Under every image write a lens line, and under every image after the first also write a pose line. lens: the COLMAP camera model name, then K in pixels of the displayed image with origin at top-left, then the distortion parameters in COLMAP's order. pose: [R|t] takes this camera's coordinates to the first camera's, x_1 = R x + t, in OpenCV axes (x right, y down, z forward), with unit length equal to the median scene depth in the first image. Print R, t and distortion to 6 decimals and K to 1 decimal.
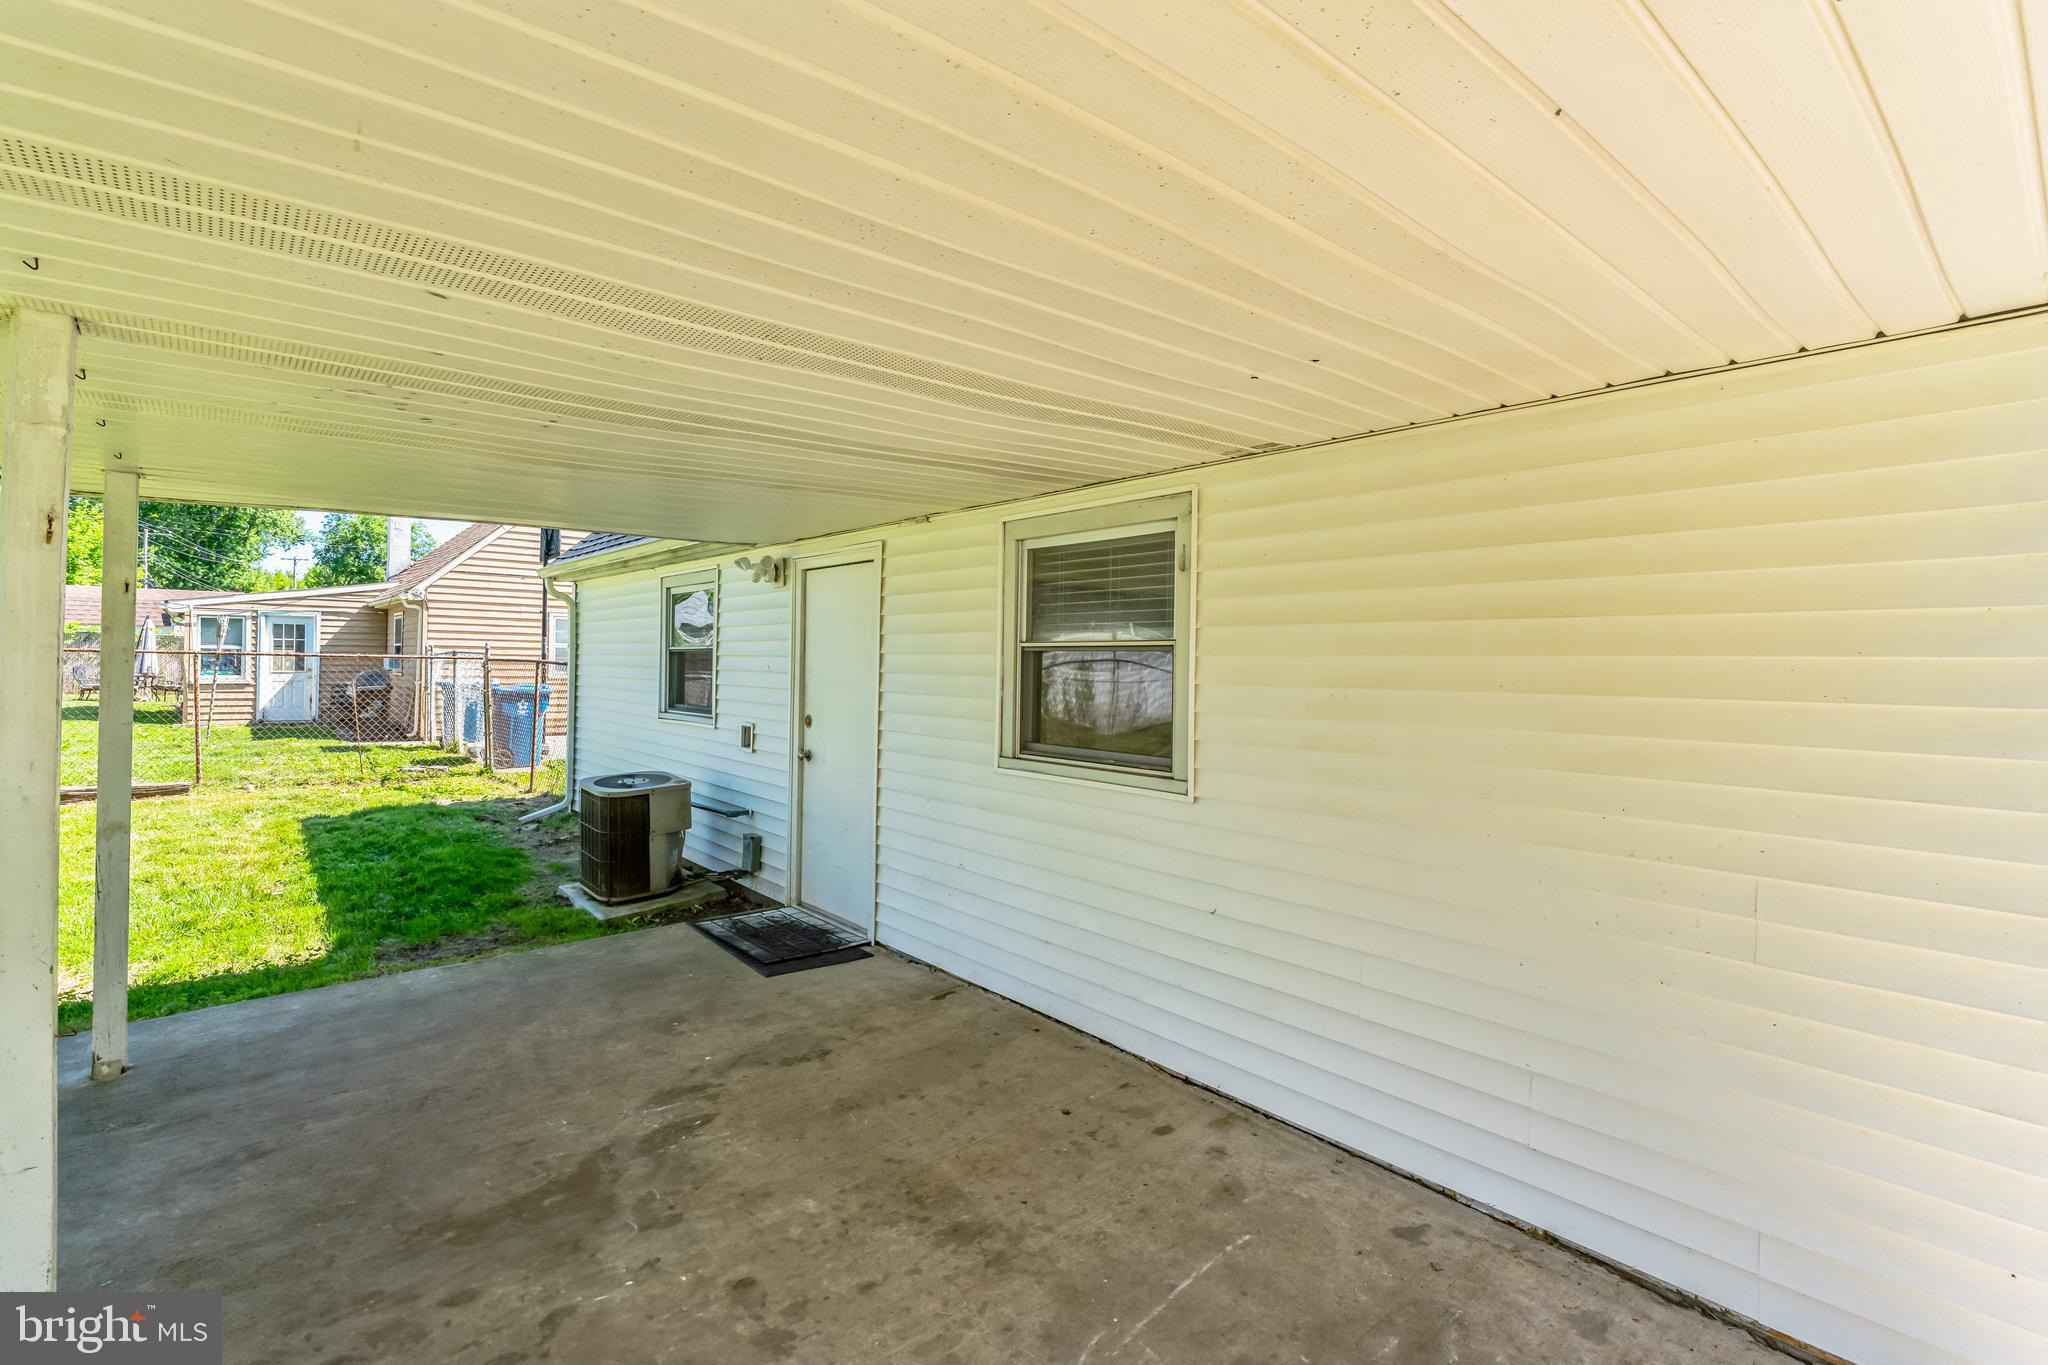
lens RADIAL K [[940.3, 0, 1034.9], [0, 940.3, 664.9], [0, 0, 1]] dist [-0.004718, -0.001072]
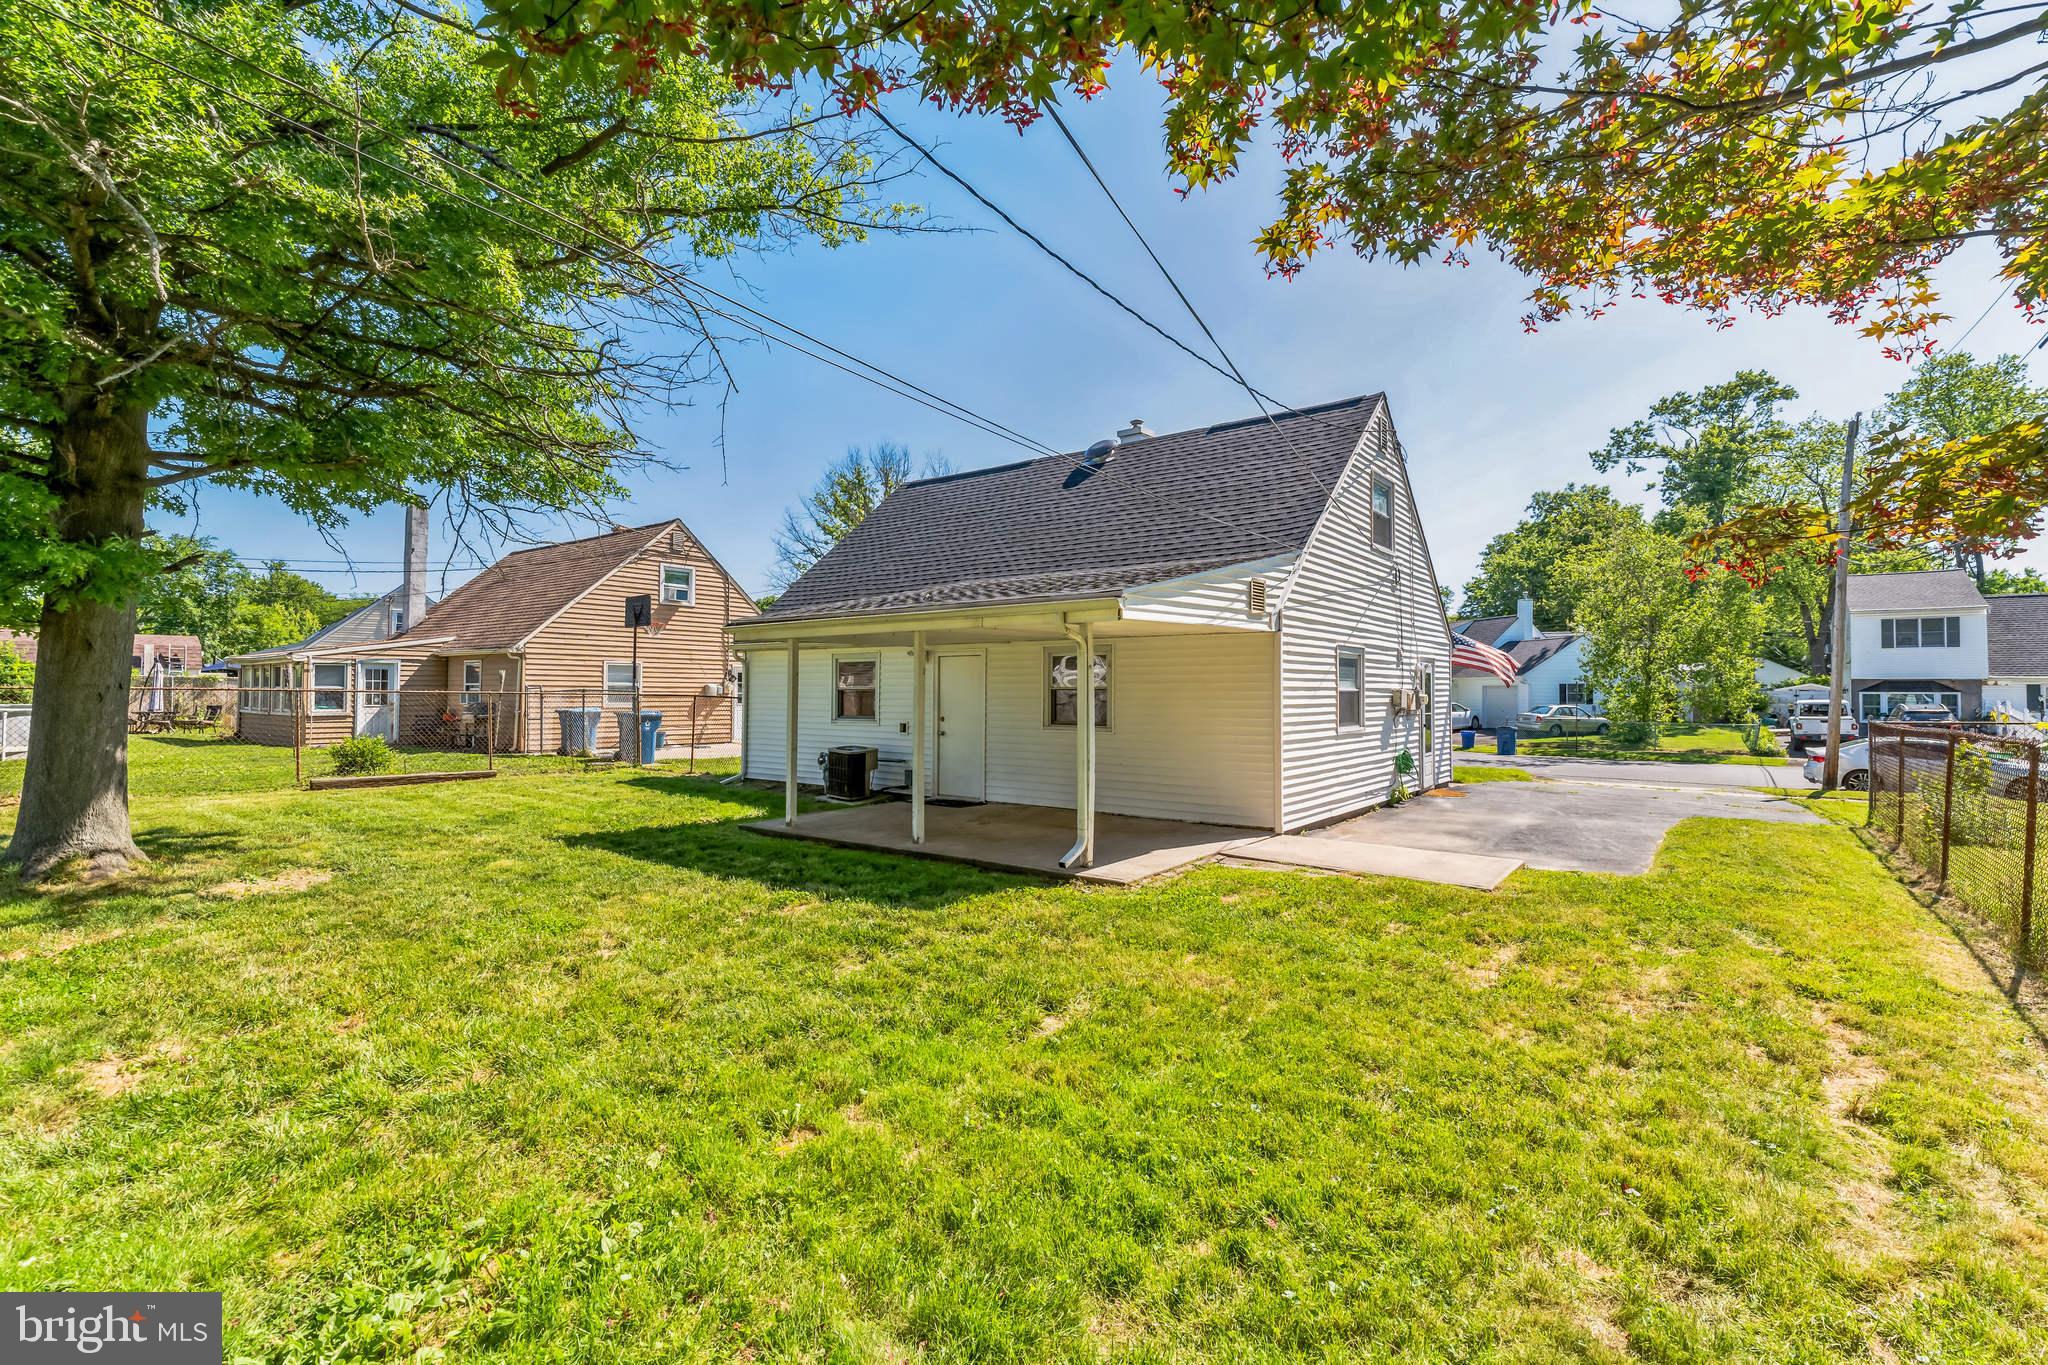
lens RADIAL K [[940.3, 0, 1067.2], [0, 940.3, 690.1], [0, 0, 1]] dist [-0.004718, -0.001072]
pose [[0.974243, -0.007496, 0.225375, -0.187578], [0.008754, 0.999951, -0.004584, -0.000060], [-0.225329, 0.006439, 0.974261, -0.565767]]
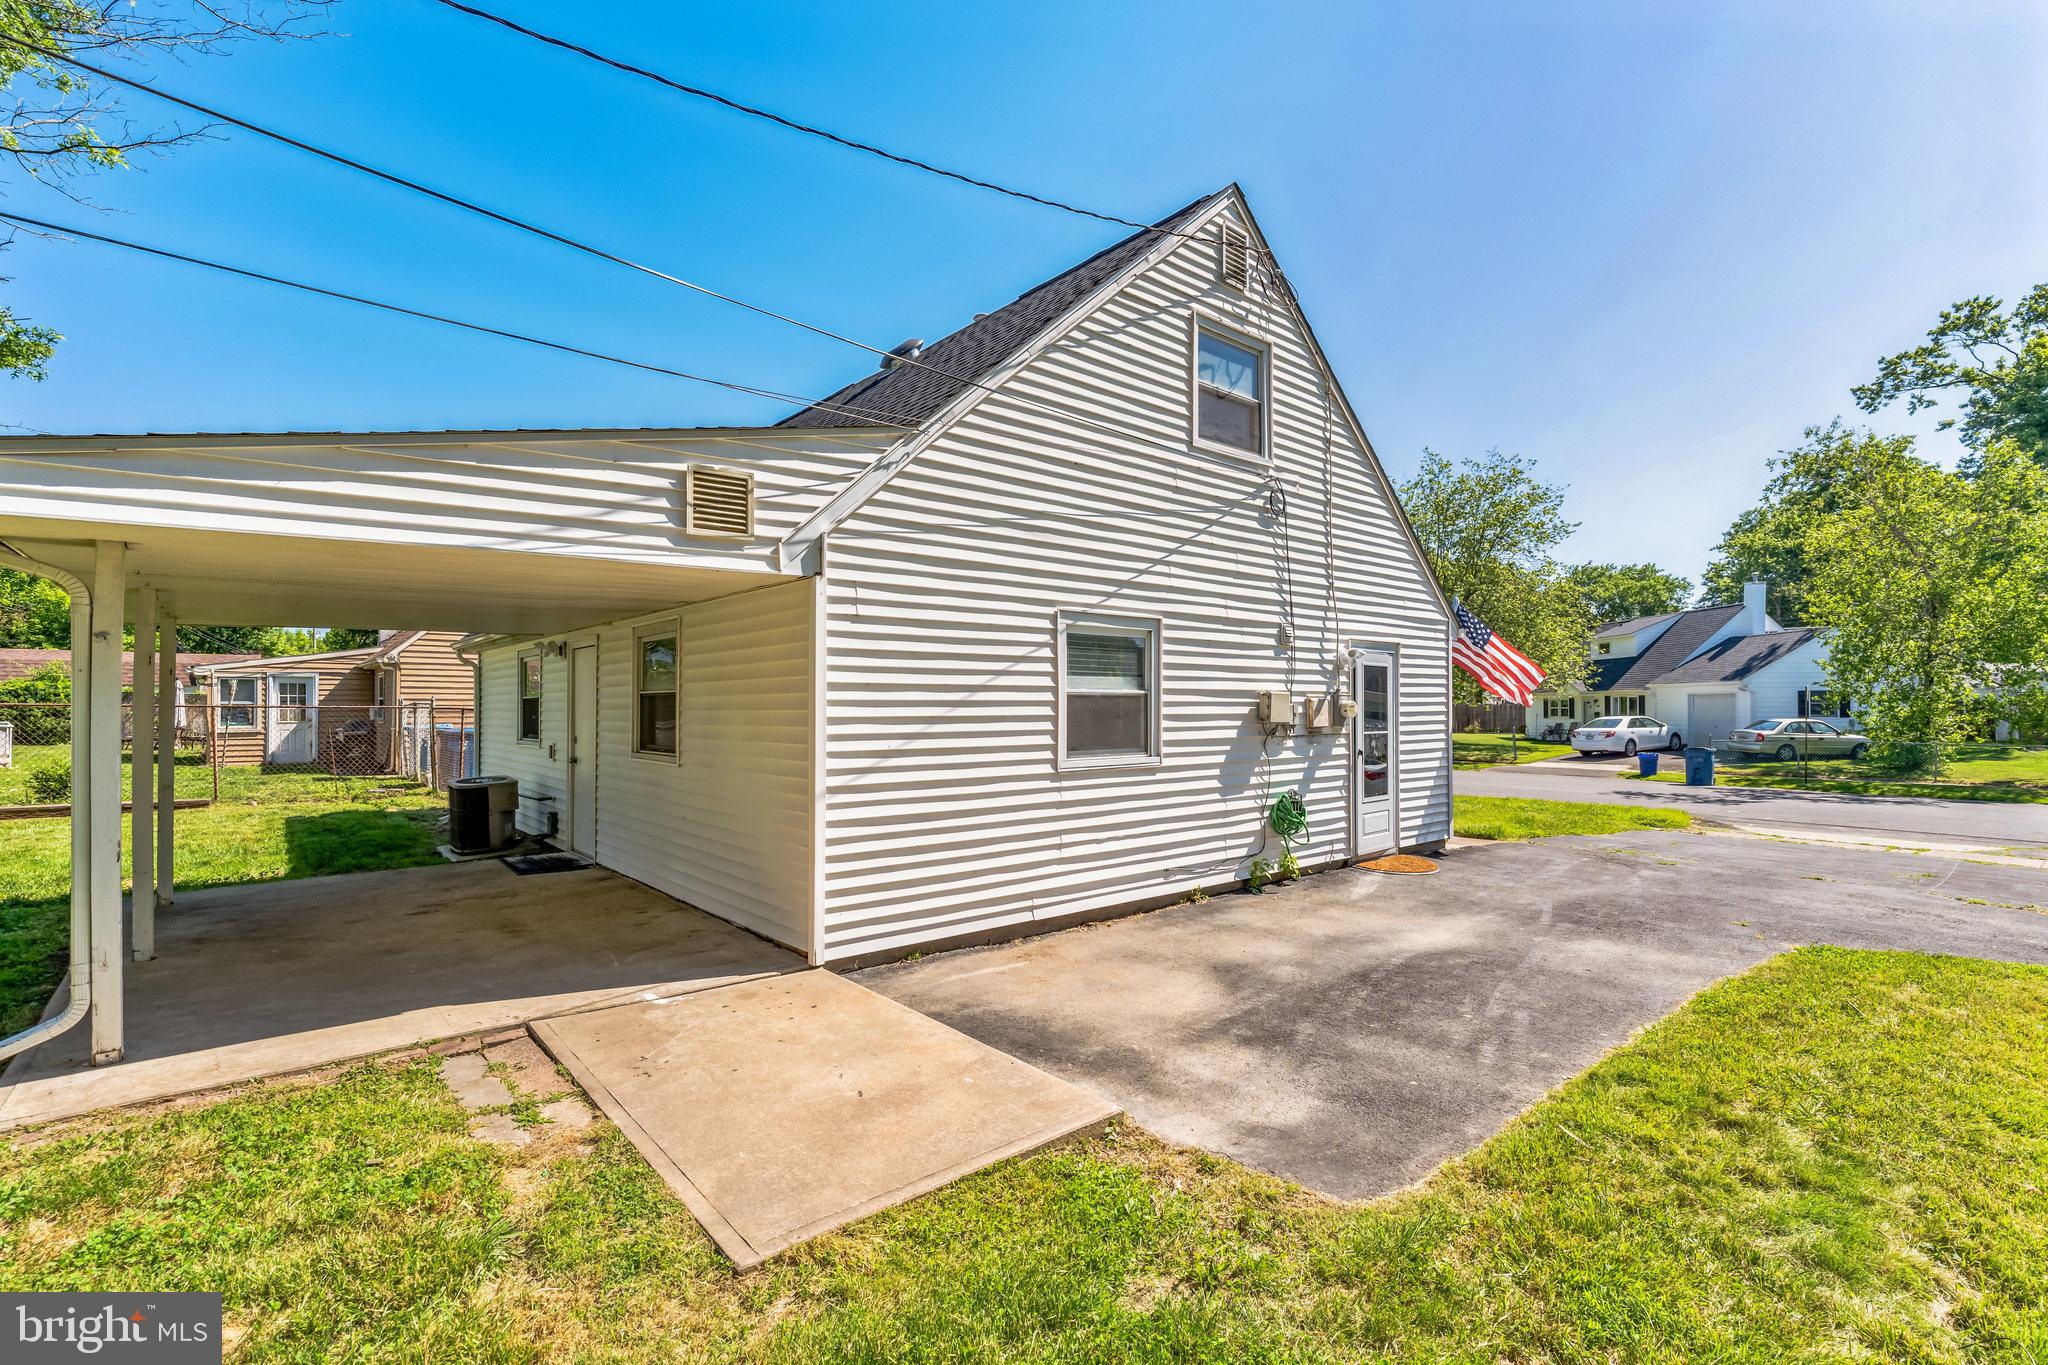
lens RADIAL K [[940.3, 0, 1059.6], [0, 940.3, 710.8], [0, 0, 1]] dist [-0.004718, -0.001072]
pose [[0.999914, -0.012972, -0.001752, 0.245957], [0.012970, 0.999915, -0.001211, 0.008525], [0.001768, 0.001189, 0.999998, -0.262915]]
